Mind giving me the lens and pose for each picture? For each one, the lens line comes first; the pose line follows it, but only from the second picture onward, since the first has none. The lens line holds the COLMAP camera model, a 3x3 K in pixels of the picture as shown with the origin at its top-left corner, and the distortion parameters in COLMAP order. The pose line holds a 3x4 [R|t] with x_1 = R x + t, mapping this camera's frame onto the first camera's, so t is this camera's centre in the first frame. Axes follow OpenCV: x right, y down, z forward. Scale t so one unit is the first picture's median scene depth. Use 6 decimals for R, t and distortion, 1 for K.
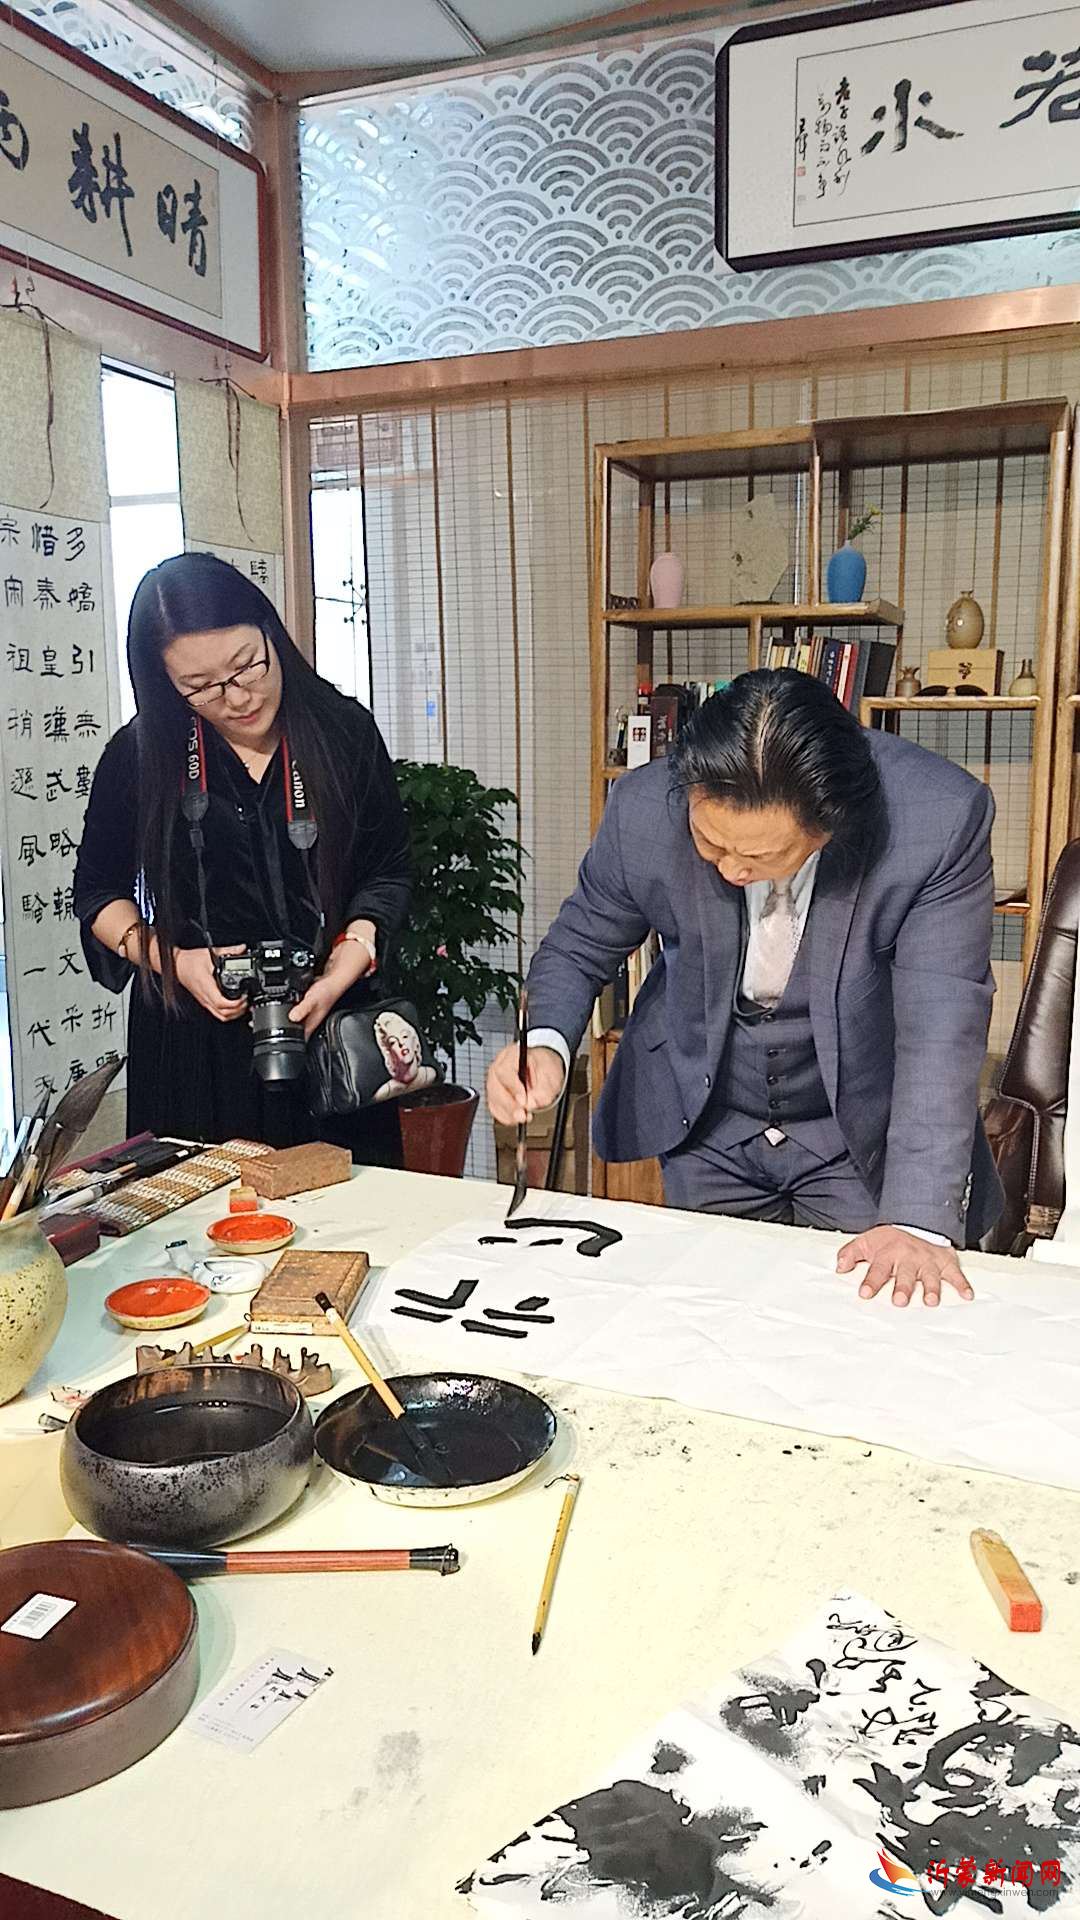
lens RADIAL K [[1457.1, 0, 540.0], [0, 1457.1, 960.0], [0, 0, 1]] dist [0.030296, -0.010965]
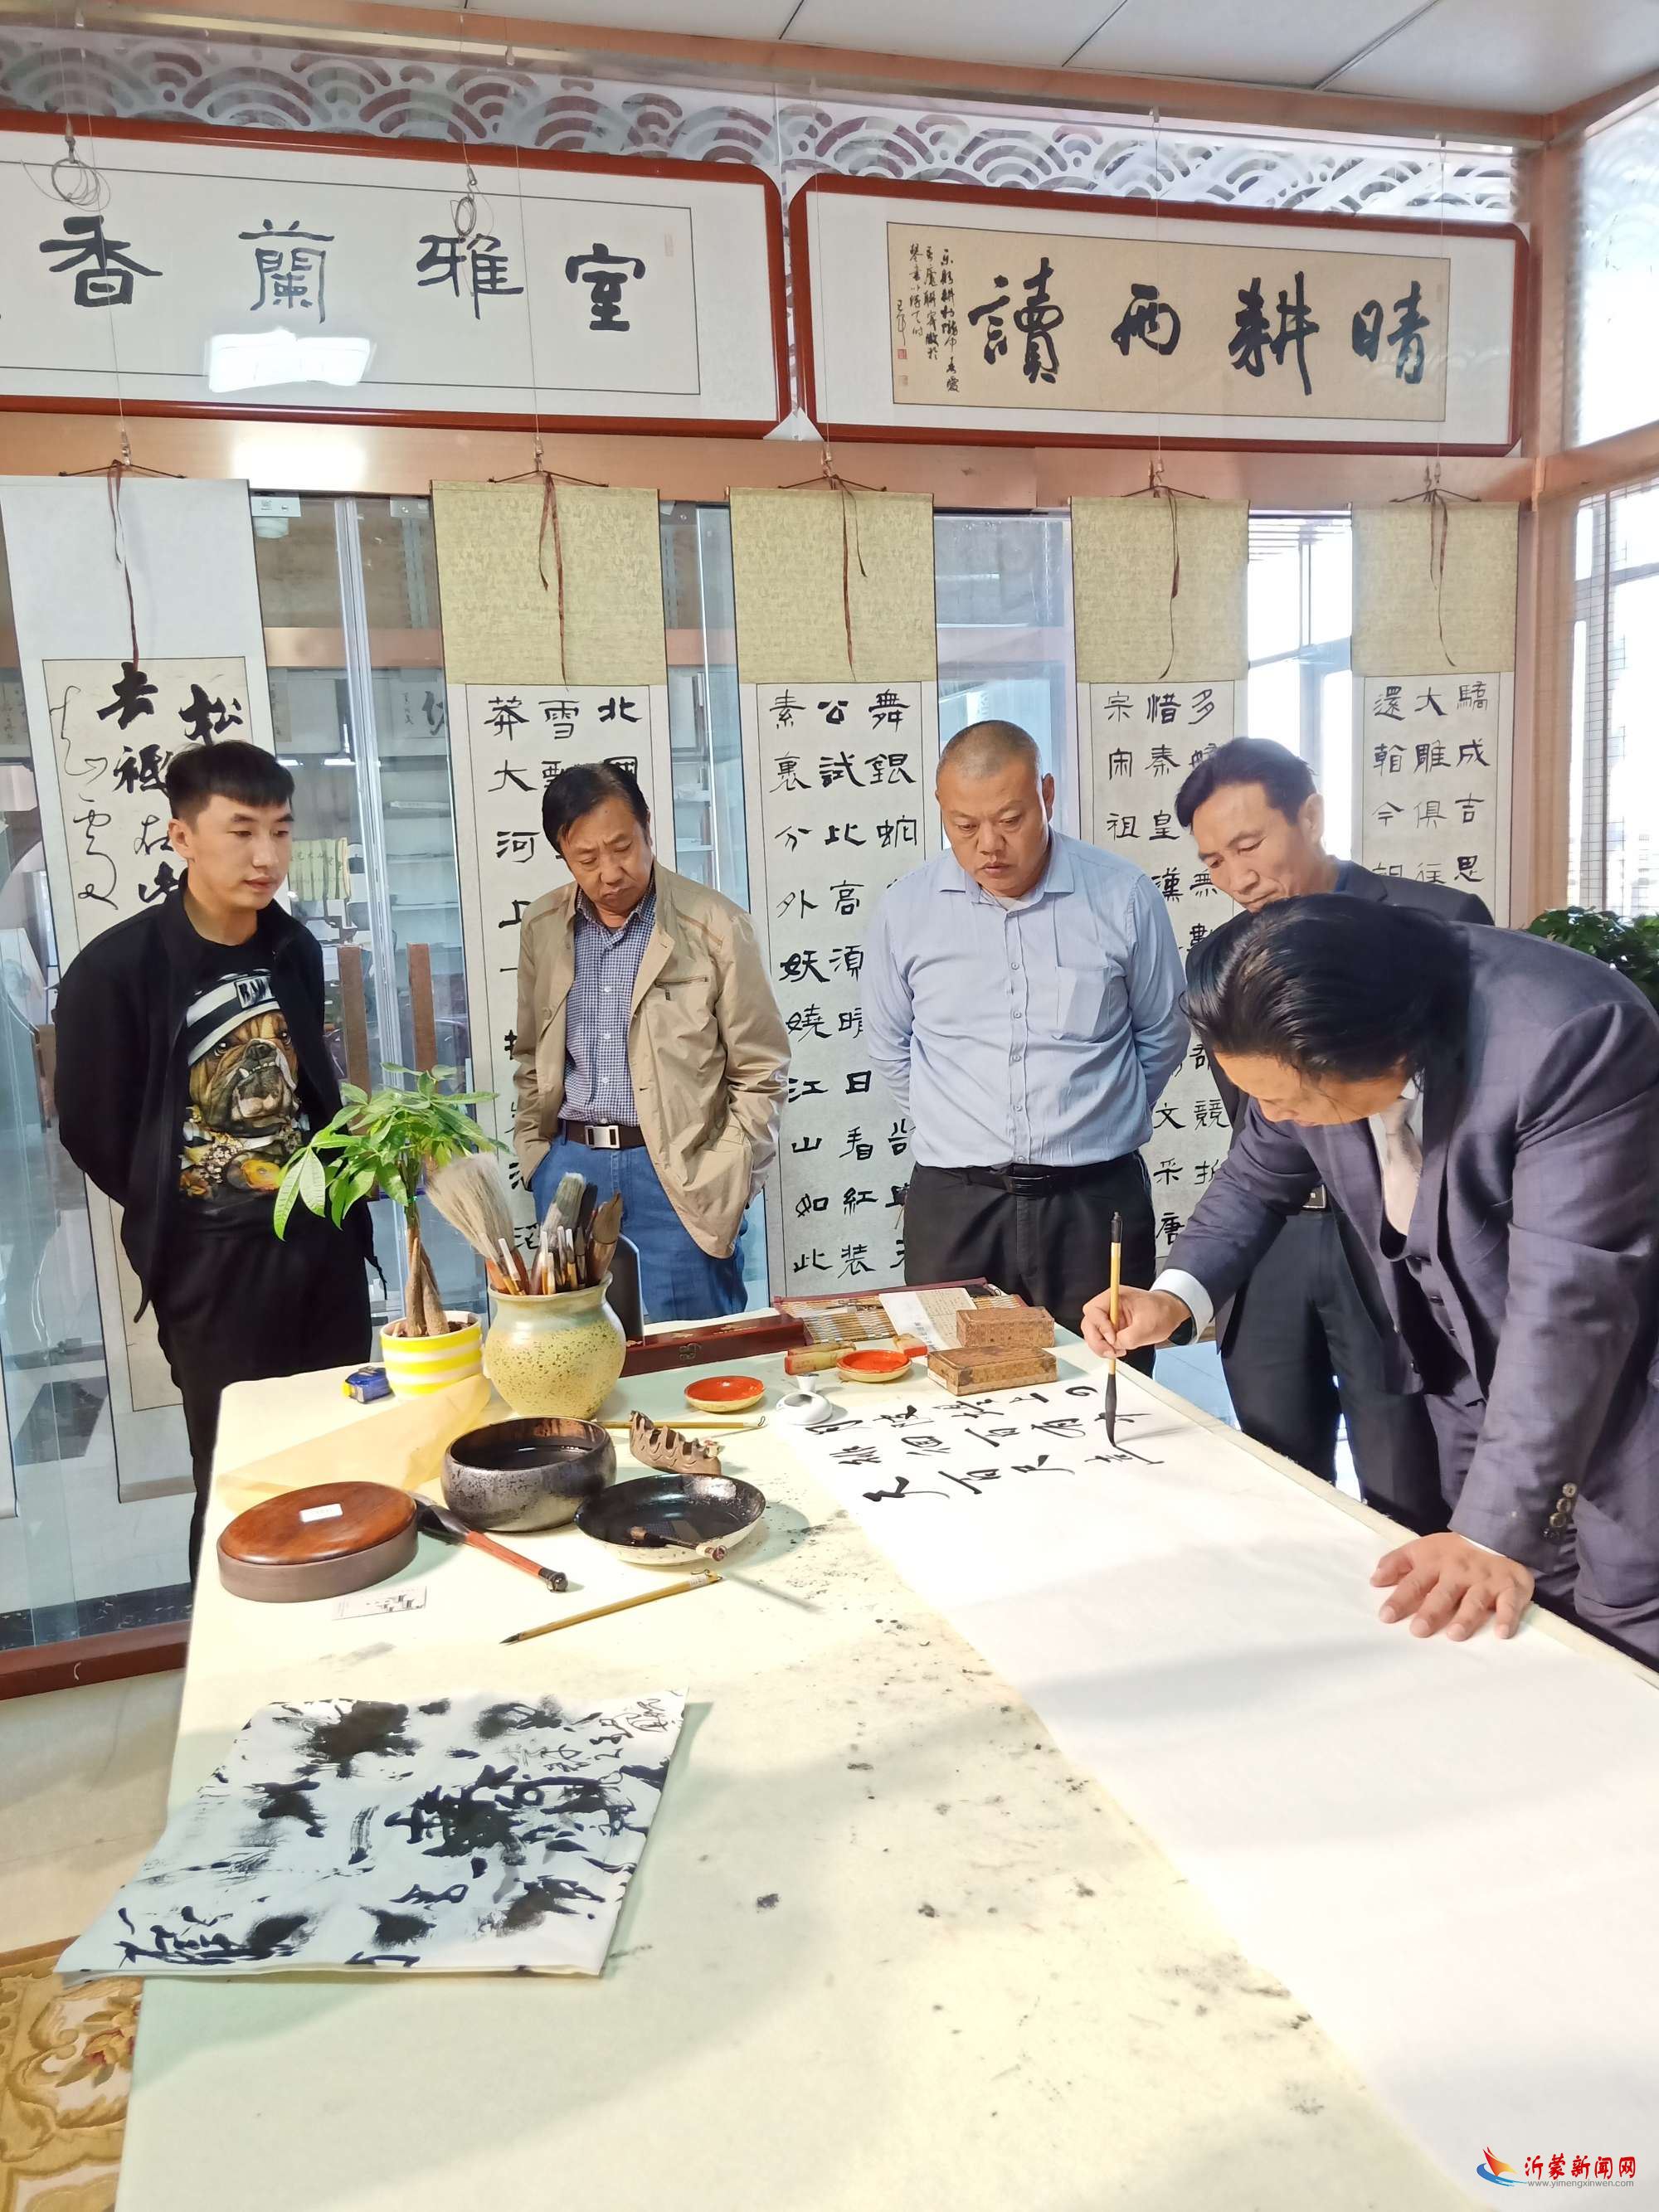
lens RADIAL K [[1670.0, 0, 829.5], [0, 1670.0, 1106.0], [0, 0, 1]] dist [0.029912, -0.002659]
pose [[0.655730, 0.080464, -0.750695, 0.398410], [-0.073642, 0.996380, 0.042472, -0.037843], [0.751395, 0.027432, 0.659282, 0.047865]]
